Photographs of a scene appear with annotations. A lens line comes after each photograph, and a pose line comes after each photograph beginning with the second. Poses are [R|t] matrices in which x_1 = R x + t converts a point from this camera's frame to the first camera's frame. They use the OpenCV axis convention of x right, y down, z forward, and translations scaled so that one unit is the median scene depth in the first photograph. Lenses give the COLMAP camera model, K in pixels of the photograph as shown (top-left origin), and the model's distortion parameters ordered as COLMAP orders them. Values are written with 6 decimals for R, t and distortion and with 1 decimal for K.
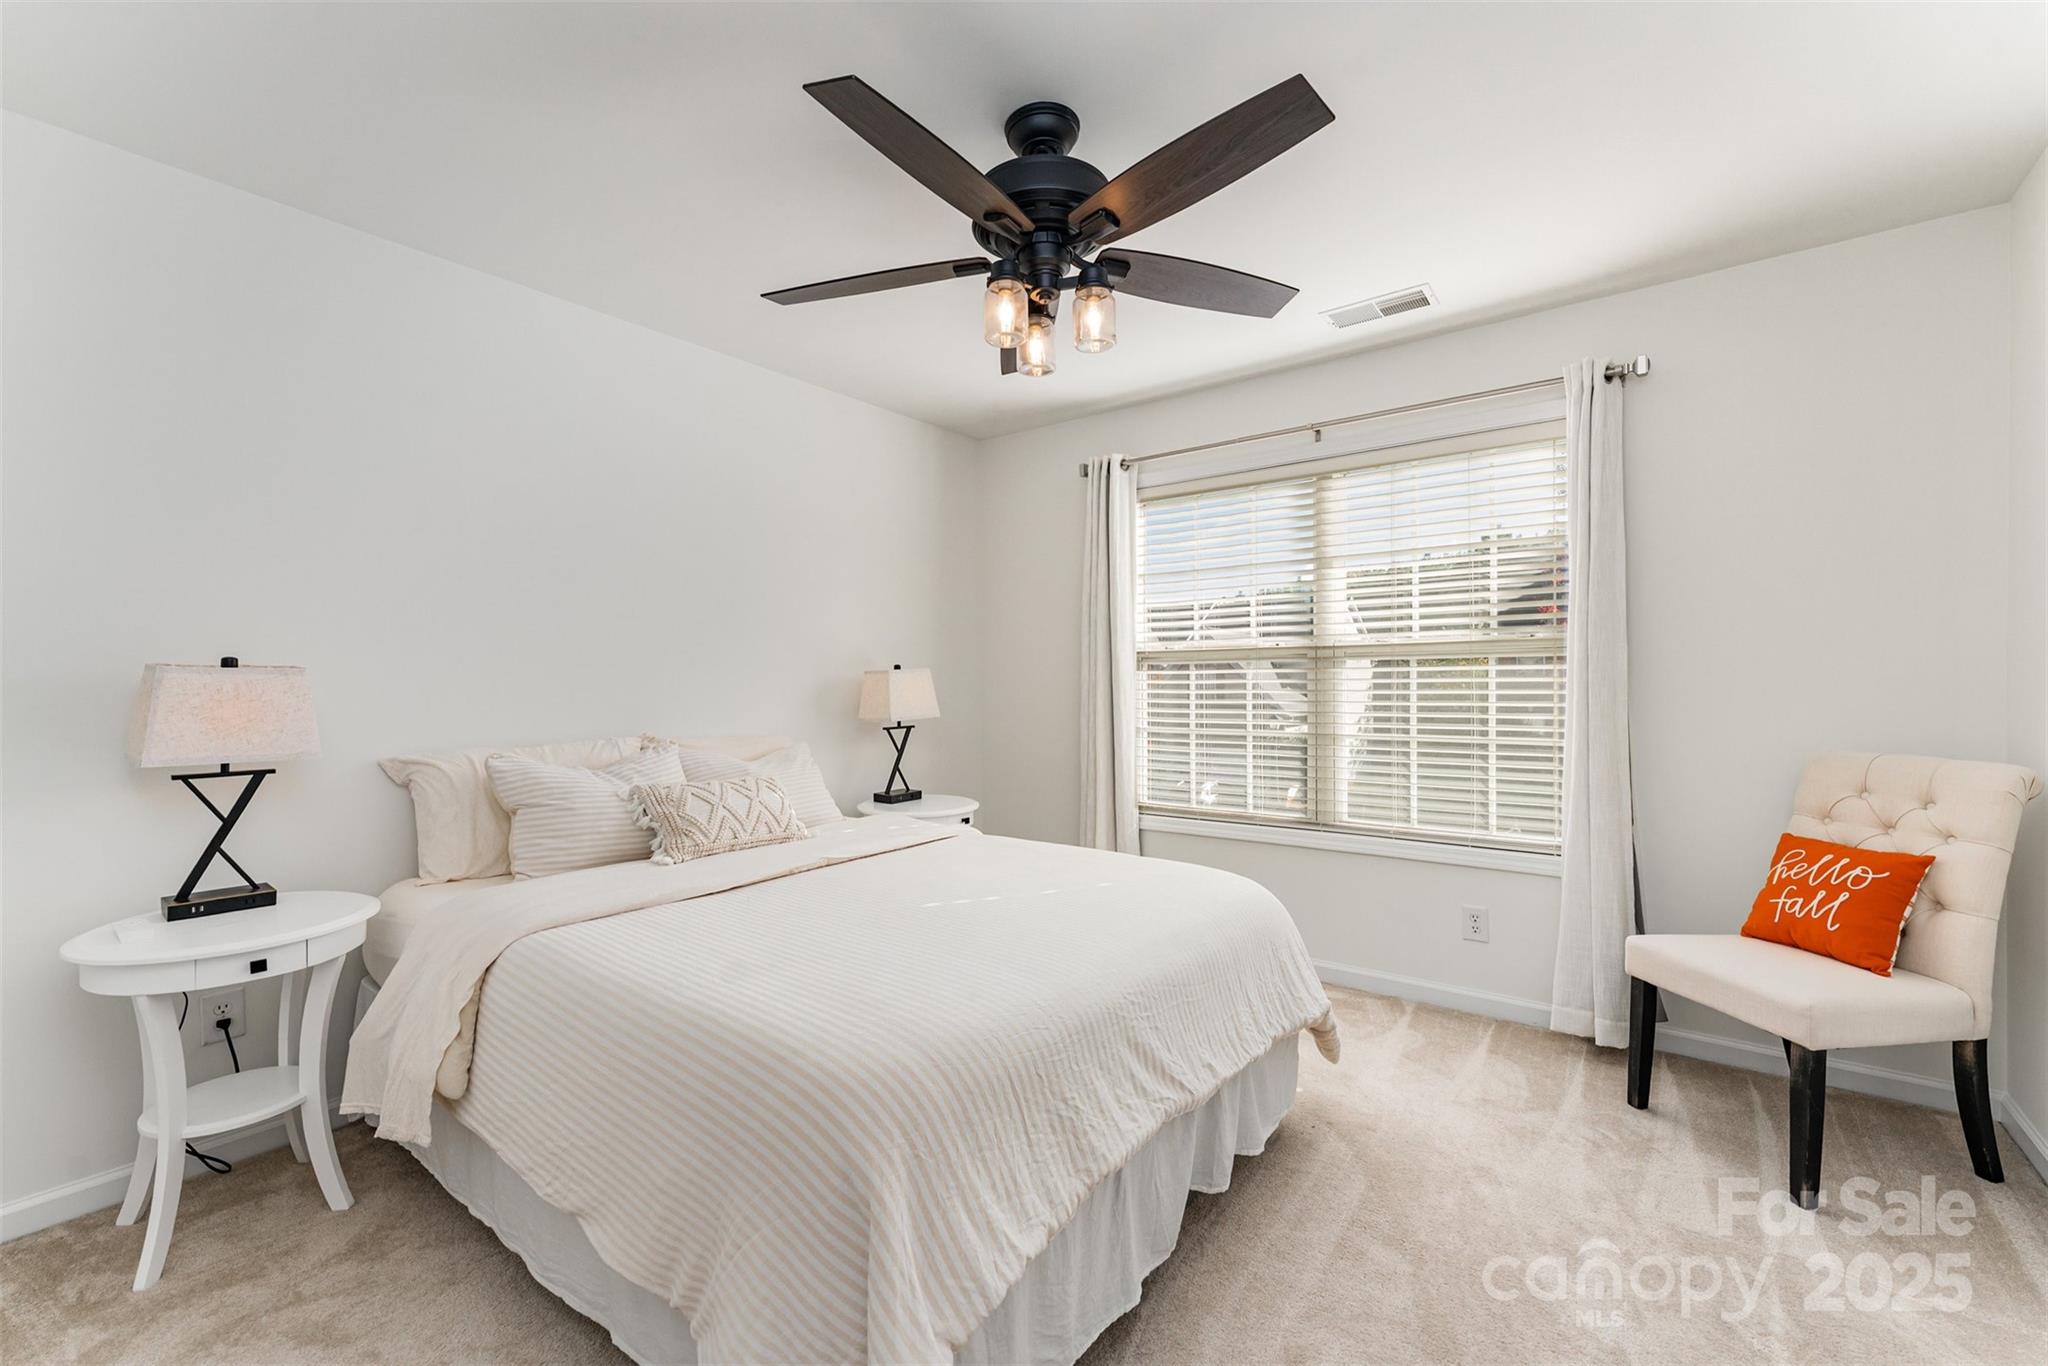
lens RADIAL K [[832.4, 0, 1034.1], [0, 832.4, 681.3], [0, 0, 1]] dist [0.000553, 0.001095]
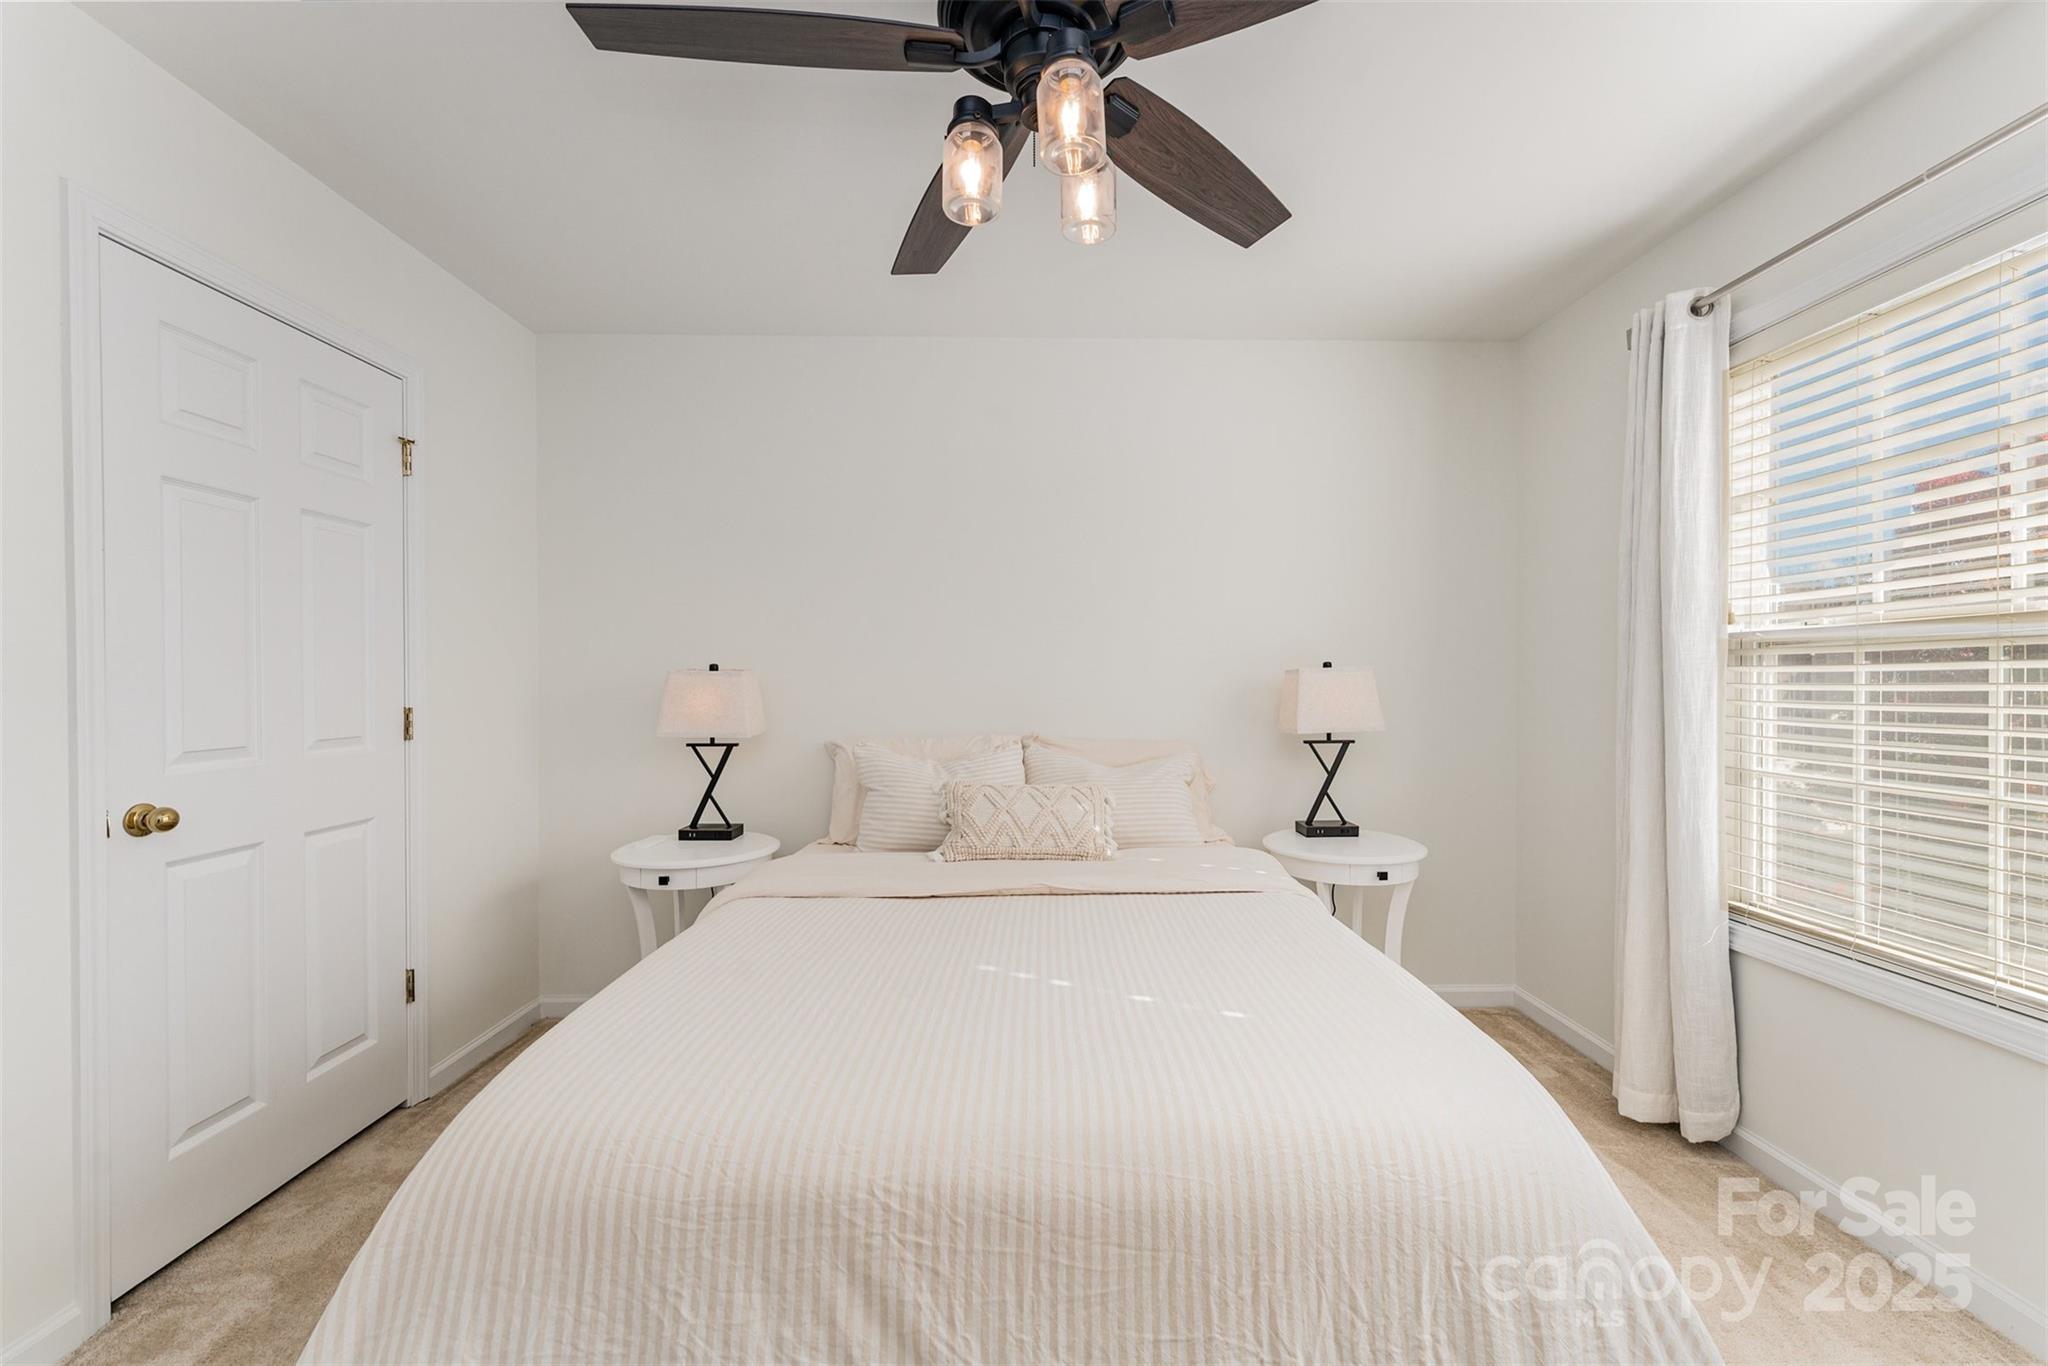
lens RADIAL K [[832.4, 0, 1030.5], [0, 832.4, 680.9], [0, 0, 1]] dist [0.000553, 0.001095]
pose [[0.622308, 0.005800, -0.782751, 0.417470], [-0.002676, 0.999982, 0.005282, -0.007442], [0.782768, -0.001193, 0.622313, 0.434597]]
